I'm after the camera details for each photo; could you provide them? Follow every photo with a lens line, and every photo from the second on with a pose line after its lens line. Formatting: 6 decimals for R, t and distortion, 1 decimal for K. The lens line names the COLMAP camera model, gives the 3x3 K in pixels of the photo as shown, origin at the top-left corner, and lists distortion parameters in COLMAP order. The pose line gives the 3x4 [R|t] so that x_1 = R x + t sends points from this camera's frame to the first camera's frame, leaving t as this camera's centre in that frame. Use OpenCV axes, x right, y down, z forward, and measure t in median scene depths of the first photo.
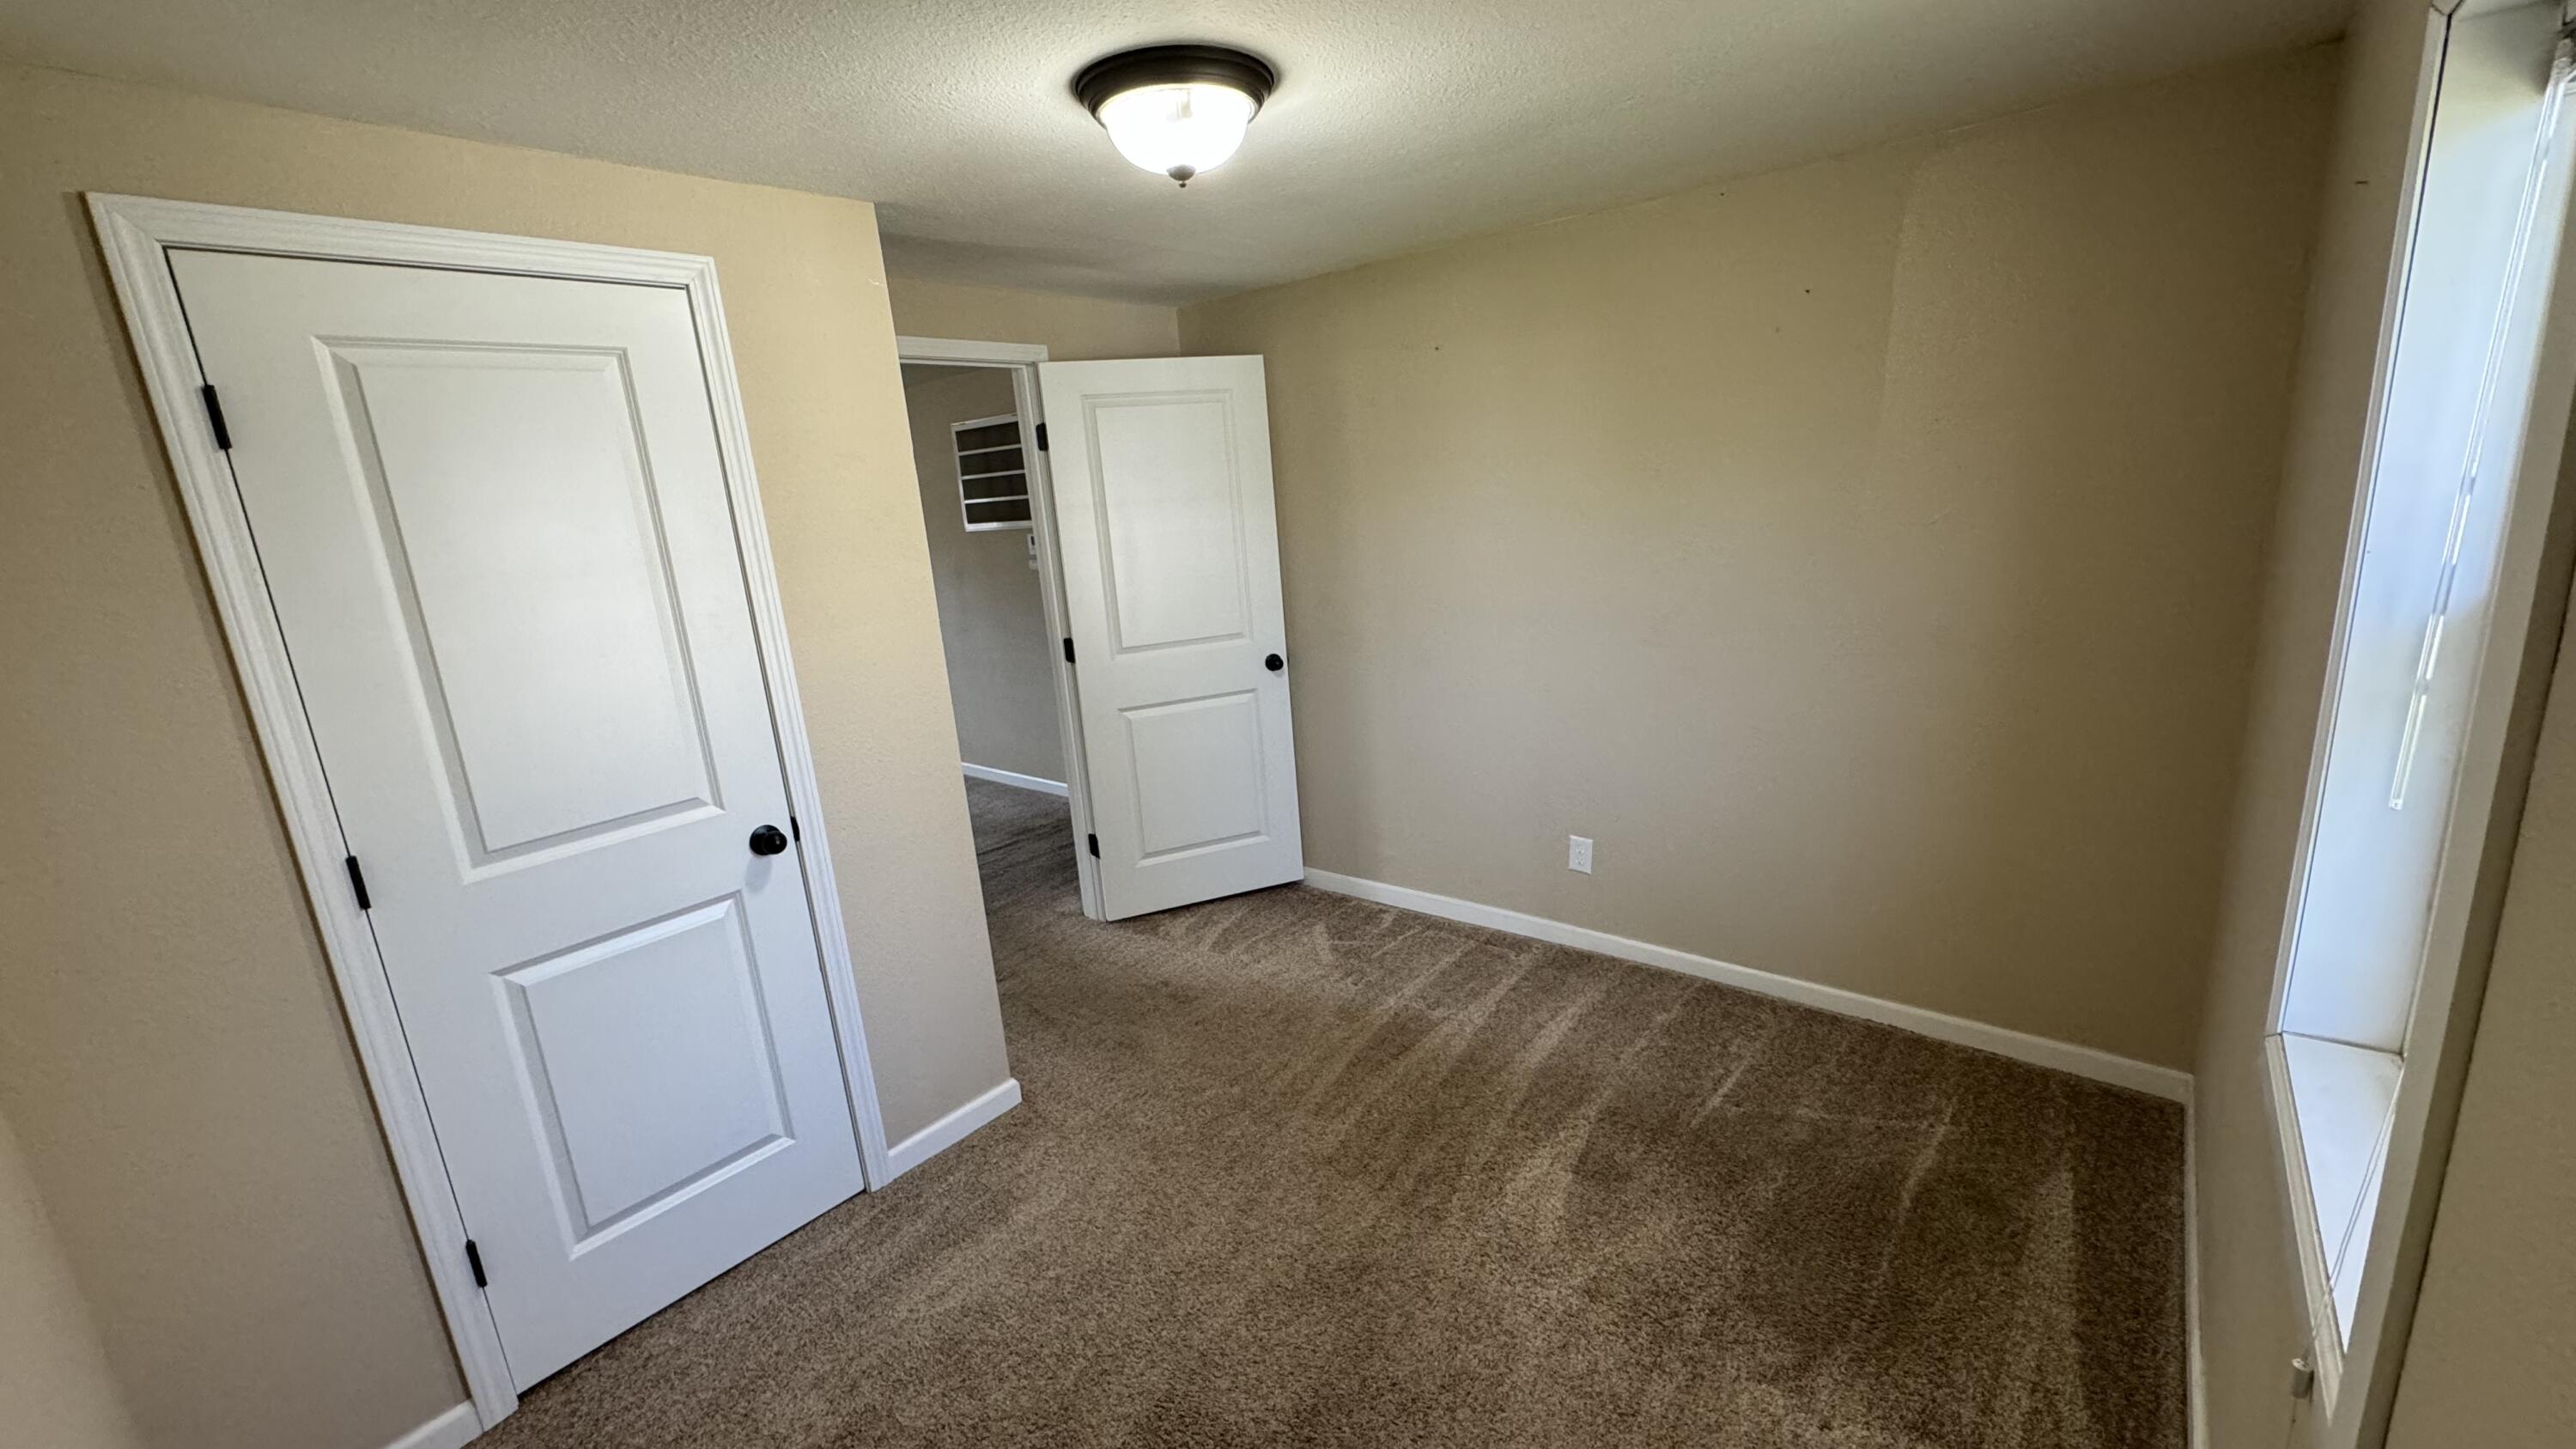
lens RADIAL K [[1026.3, 0, 1285.1], [0, 1026.3, 724.4], [0, 0, 1]] dist [-0.002444, -0.000193]
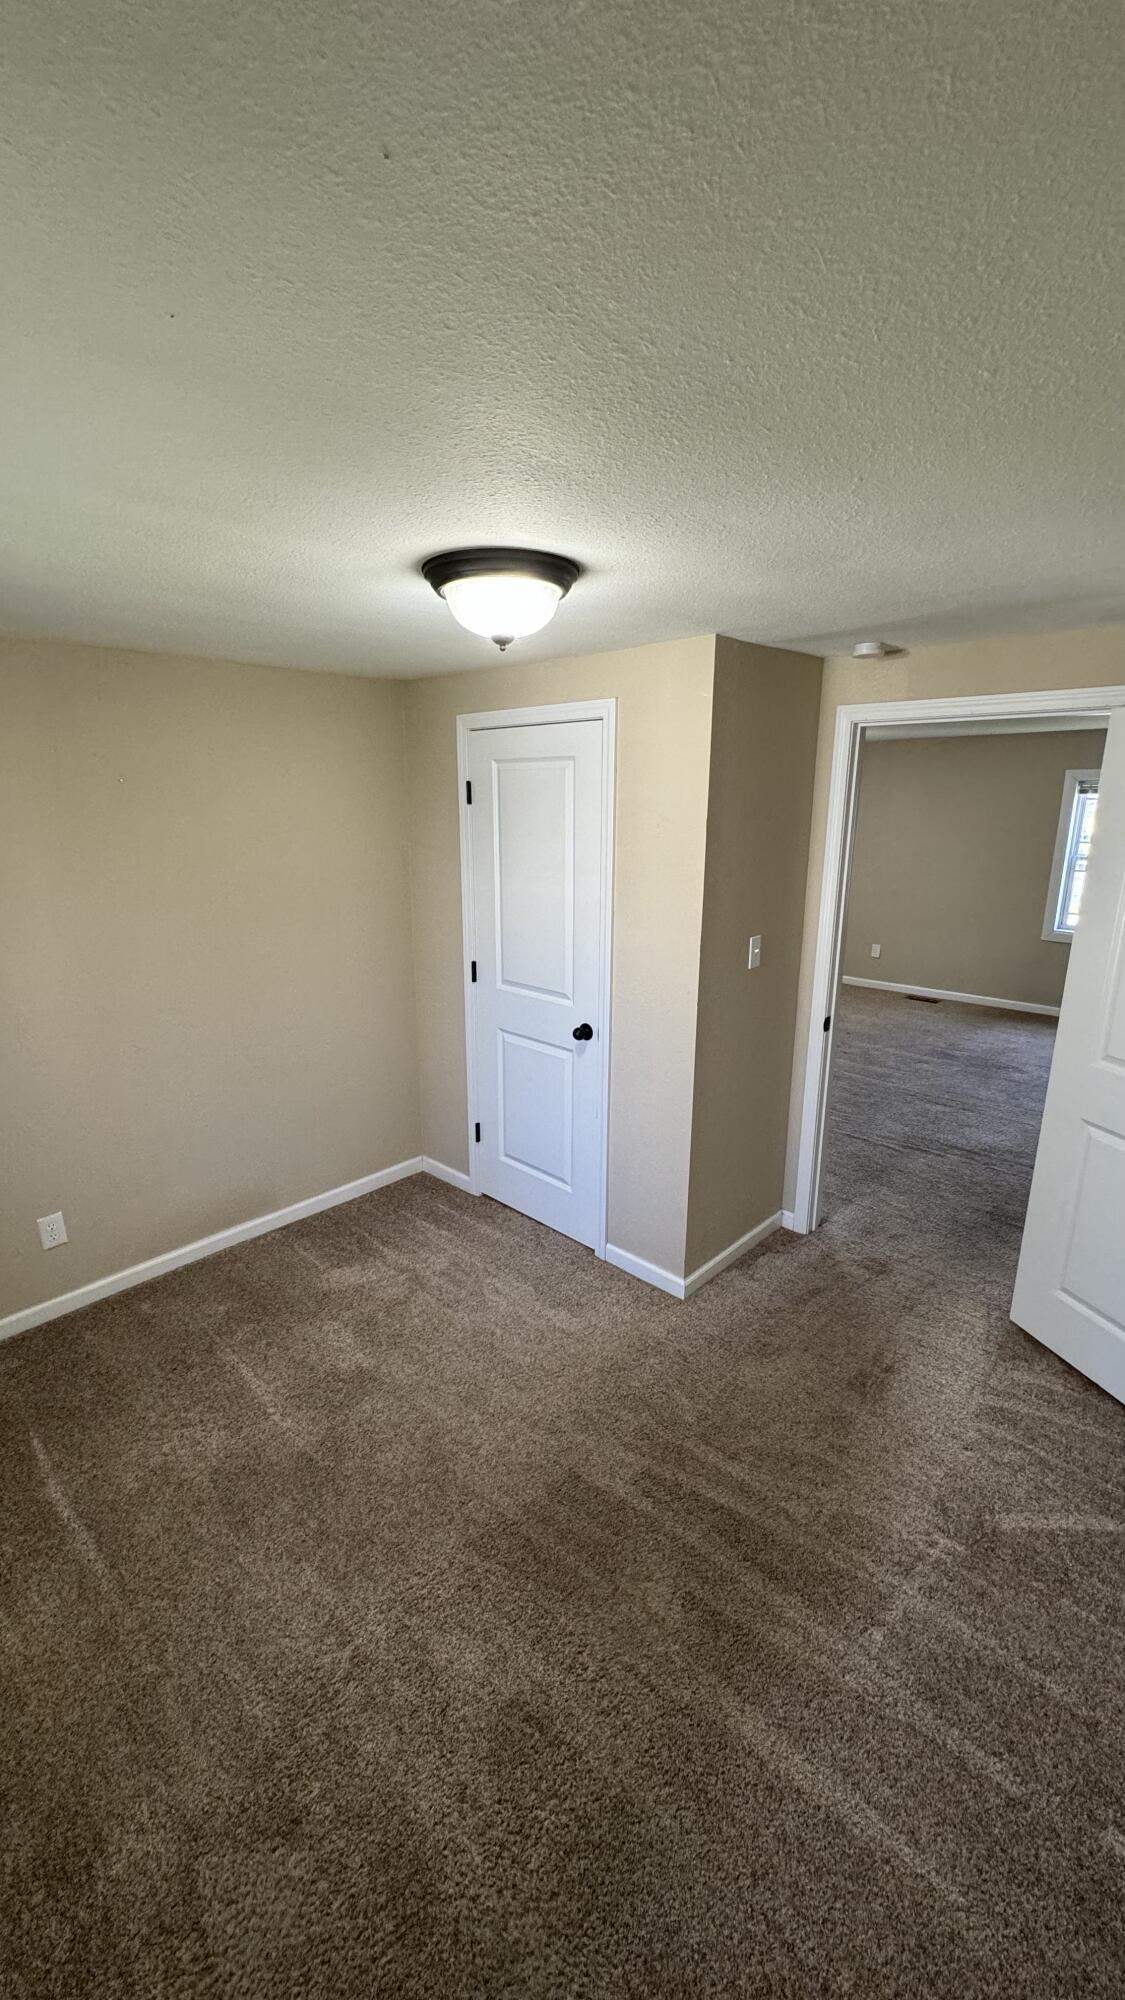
lens RADIAL K [[796.7, 0, 562.9], [0, 796.7, 1003.6], [0, 0, 1]] dist [-0.002444, -0.000193]
pose [[-0.071149, 0.323690, -0.943484, 0.628781], [-0.226175, 0.916009, 0.331320, -0.305976], [0.971485, 0.236966, 0.008037, 0.762868]]
